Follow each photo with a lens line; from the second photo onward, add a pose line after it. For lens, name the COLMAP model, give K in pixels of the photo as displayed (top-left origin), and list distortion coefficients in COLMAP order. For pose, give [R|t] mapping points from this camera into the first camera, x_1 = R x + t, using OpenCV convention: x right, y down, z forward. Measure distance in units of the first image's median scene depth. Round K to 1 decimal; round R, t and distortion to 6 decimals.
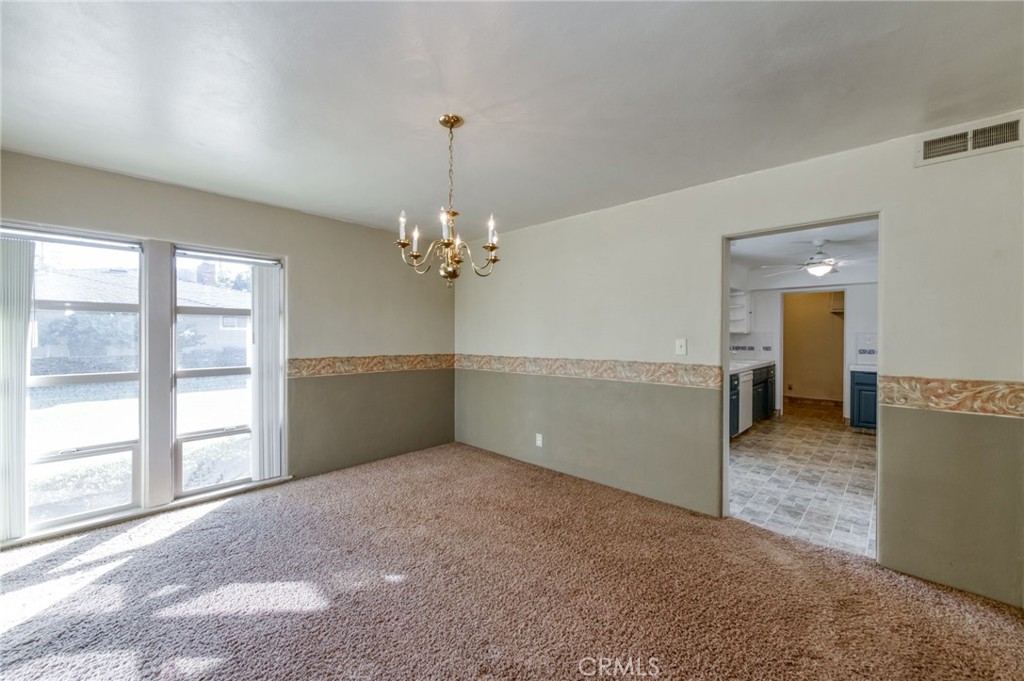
lens RADIAL K [[415.1, 0, 508.2], [0, 415.1, 339.7], [0, 0, 1]] dist [0.008107, -0.001152]
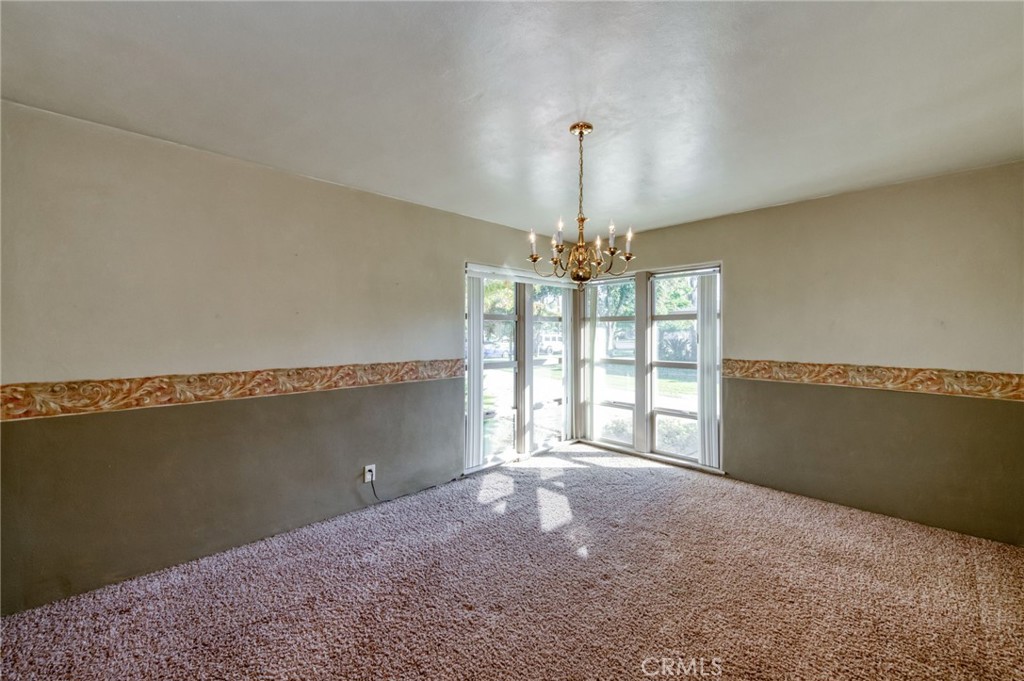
lens RADIAL K [[415.1, 0, 526.0], [0, 415.1, 330.4], [0, 0, 1]] dist [0.008107, -0.001152]
pose [[-0.044279, -0.007344, -0.998992, 0.619040], [-0.008490, 0.999940, -0.006974, -0.015722], [0.998983, 0.008172, -0.044339, 0.631713]]
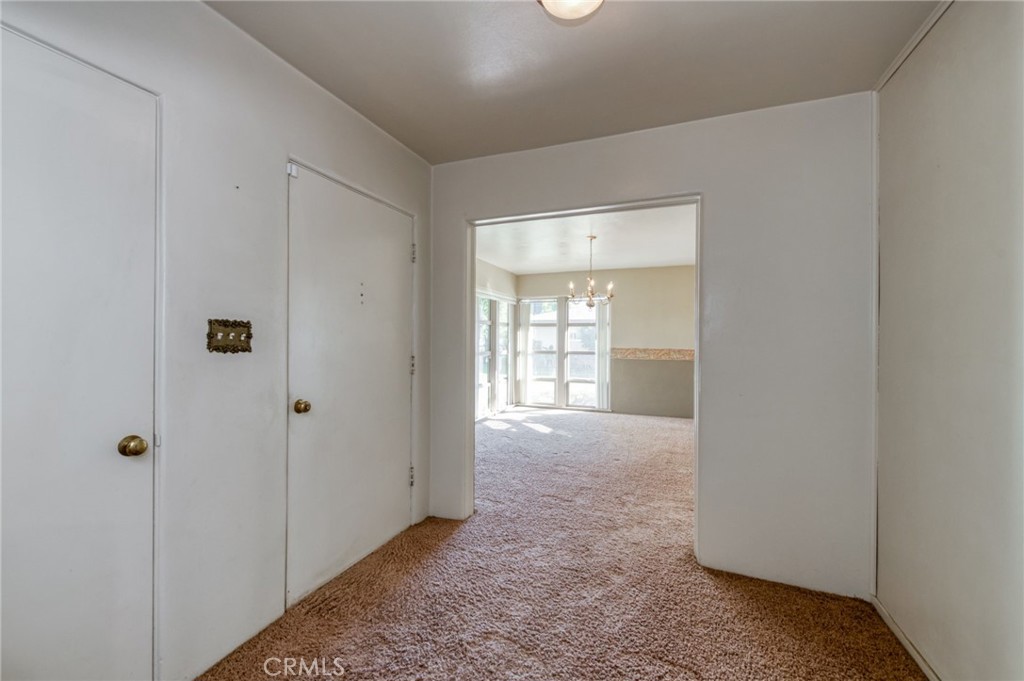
lens RADIAL K [[415.1, 0, 509.3], [0, 415.1, 338.5], [0, 0, 1]] dist [0.008107, -0.001152]
pose [[0.368954, 0.005299, -0.929432, 1.221540], [-0.012252, 0.999925, 0.000837, 0.006431], [0.929367, 0.011078, 0.368991, -0.152927]]
